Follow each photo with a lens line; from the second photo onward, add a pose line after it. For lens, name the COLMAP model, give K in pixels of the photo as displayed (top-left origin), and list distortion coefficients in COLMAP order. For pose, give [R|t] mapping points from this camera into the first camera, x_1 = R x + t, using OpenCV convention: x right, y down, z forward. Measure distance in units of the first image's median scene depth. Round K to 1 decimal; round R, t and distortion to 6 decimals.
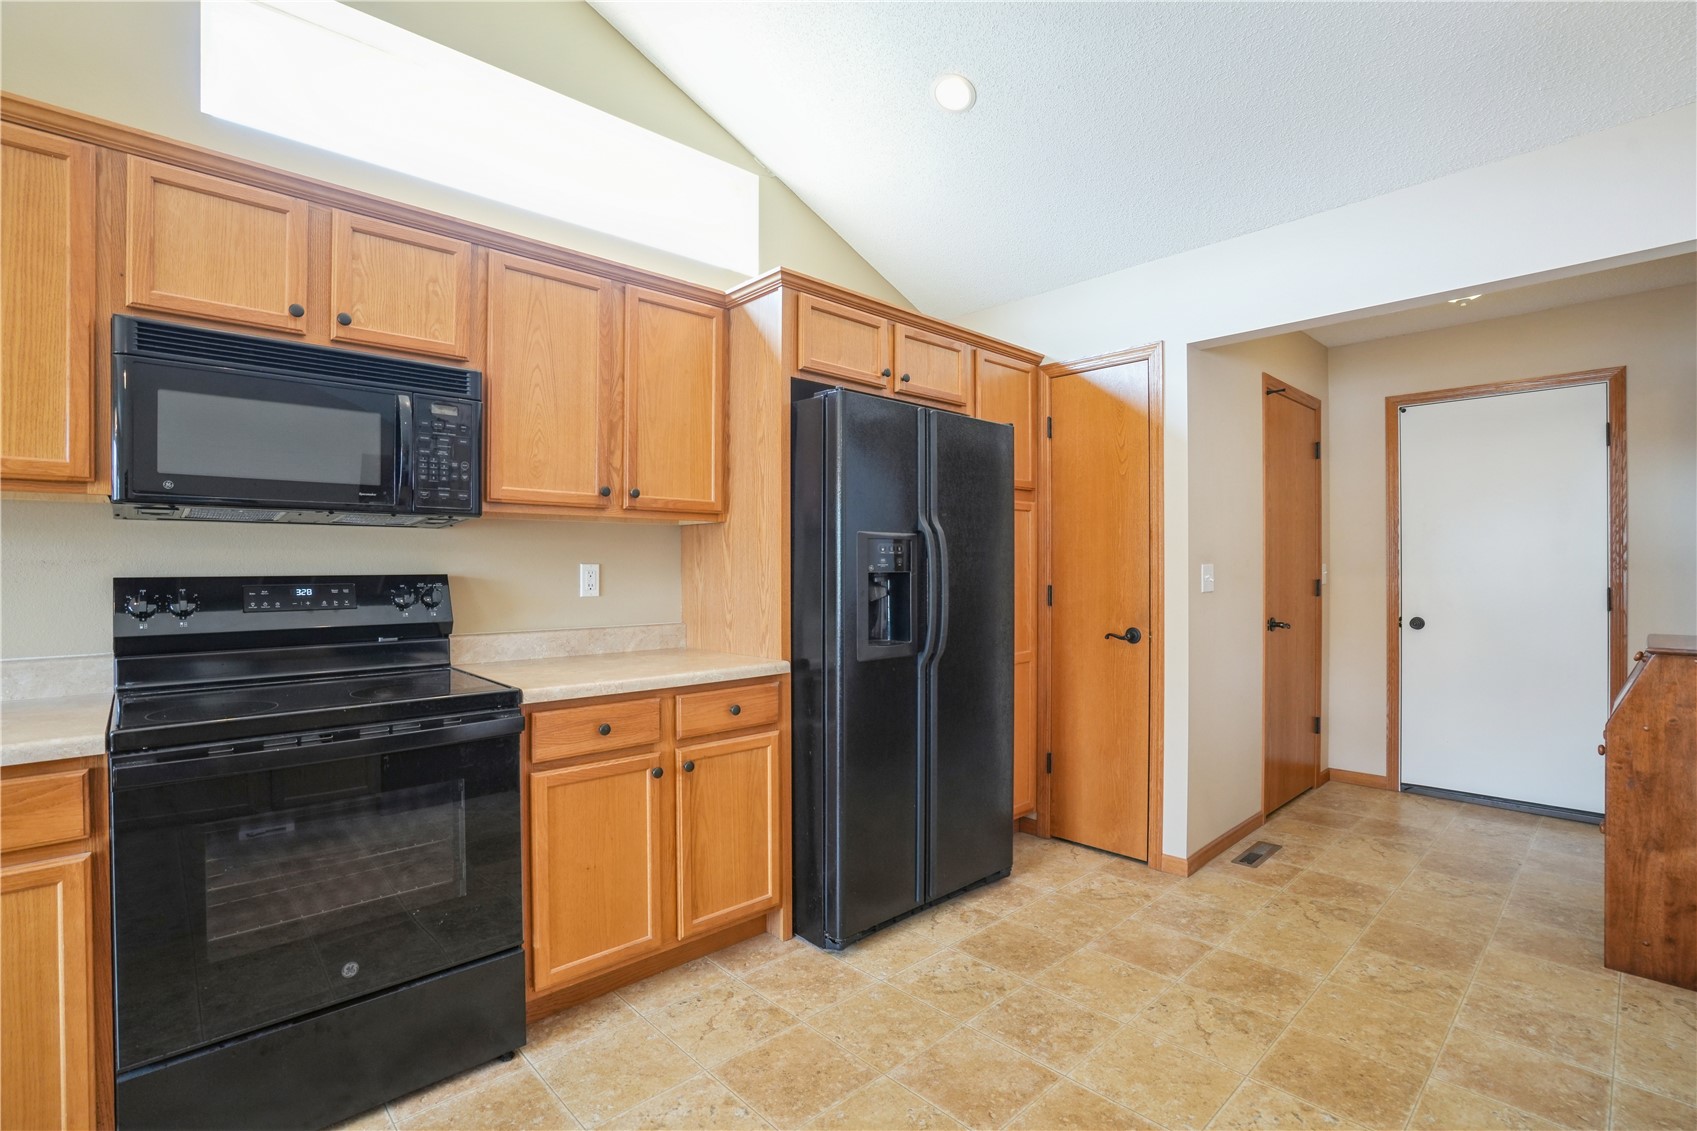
lens RADIAL K [[792.4, 0, 854.6], [0, 792.4, 570.8], [0, 0, 1]] dist [-0.001443, -0.000109]
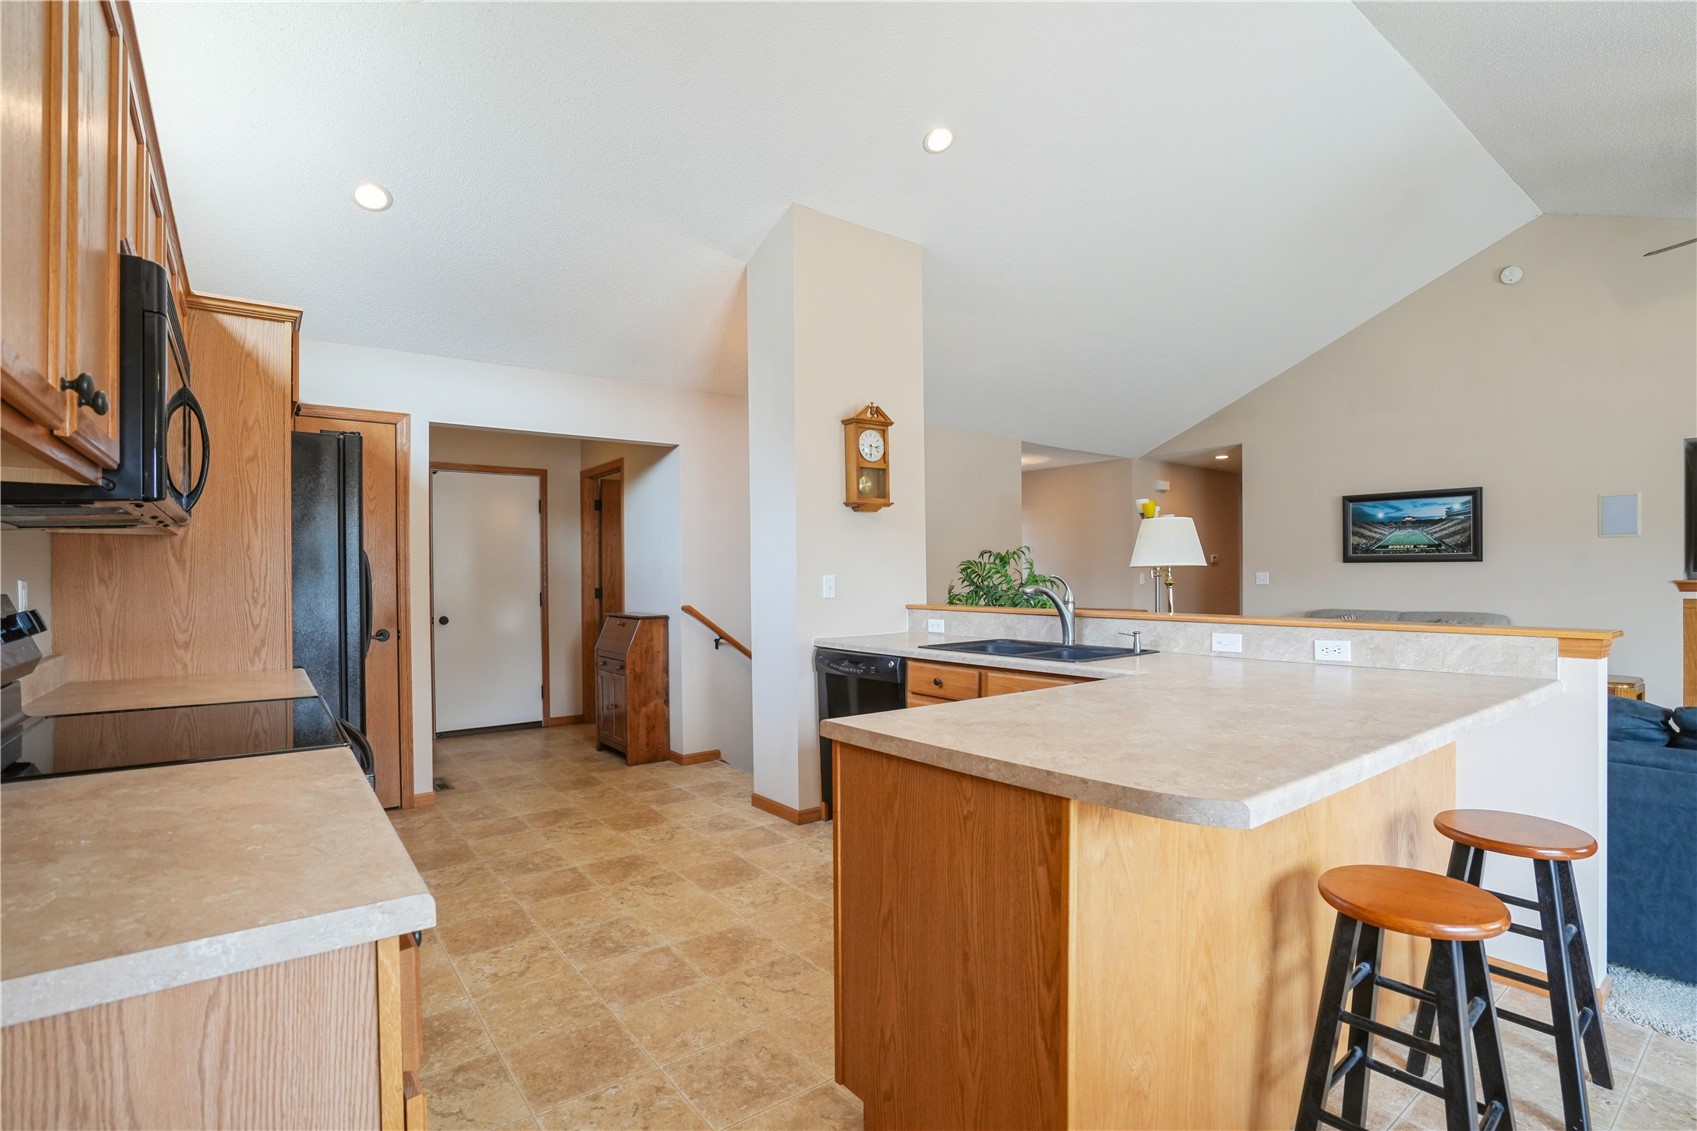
lens RADIAL K [[792.4, 0, 848.1], [0, 792.4, 571.3], [0, 0, 1]] dist [-0.001443, -0.000109]
pose [[0.133088, 0.008336, 0.991069, -1.075335], [0.010485, 0.999897, -0.009818, -0.002391], [-0.991049, 0.011698, 0.132987, 0.108243]]
